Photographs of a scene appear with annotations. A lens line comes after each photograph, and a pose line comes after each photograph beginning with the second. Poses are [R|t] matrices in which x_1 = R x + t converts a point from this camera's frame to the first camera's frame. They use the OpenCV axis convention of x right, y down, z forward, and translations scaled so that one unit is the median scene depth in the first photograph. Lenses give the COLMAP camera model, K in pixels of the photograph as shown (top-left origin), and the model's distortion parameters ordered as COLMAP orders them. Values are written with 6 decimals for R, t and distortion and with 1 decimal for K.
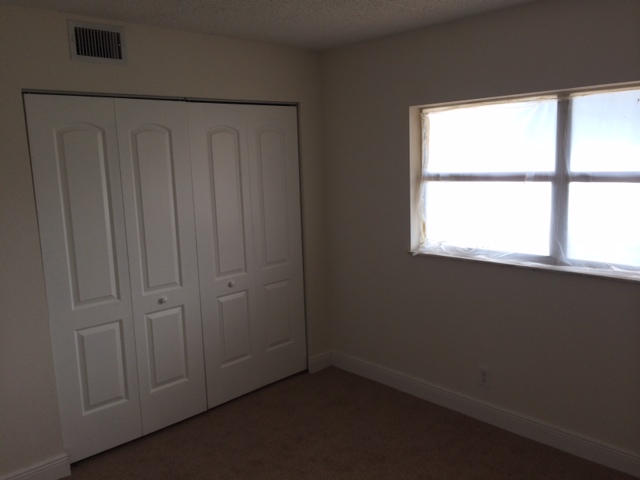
lens RADIAL K [[545.3, 0, 320.8], [0, 545.3, 234.6], [0, 0, 1]] dist [0.002876, -0.002565]
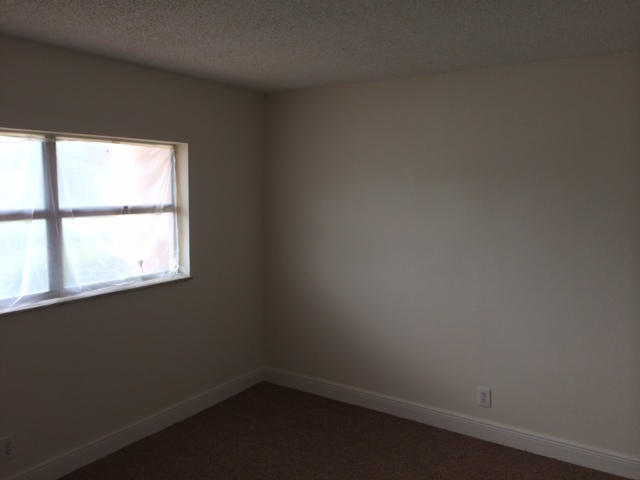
lens RADIAL K [[544.9, 0, 320.0], [0, 544.9, 240.0], [0, 0, 1]] dist [0.000686, 0.004134]
pose [[-0.218753, -0.061914, 0.973814, -0.710624], [0.150431, 0.983914, 0.096348, -0.080429], [-0.964115, 0.167568, -0.205921, 0.737920]]
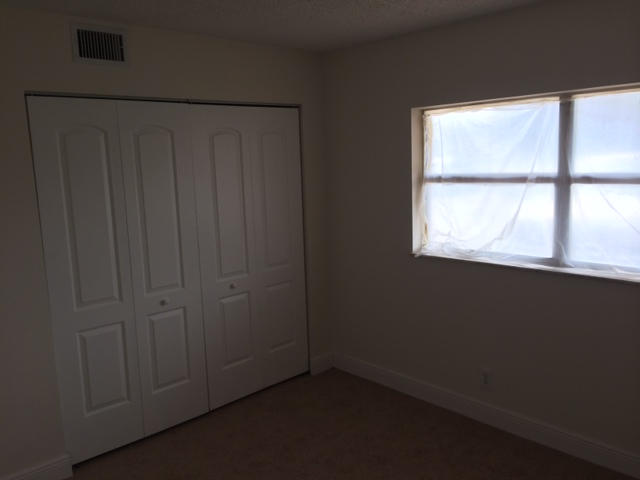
lens RADIAL K [[544.9, 0, 320.0], [0, 544.9, 240.0], [0, 0, 1]] dist [0.000686, 0.004134]
pose [[0.999986, 0.001484, -0.005037, 0.000198], [-0.001491, 0.999998, -0.001546, 0.008691], [0.005035, 0.001554, 0.999986, 0.001448]]
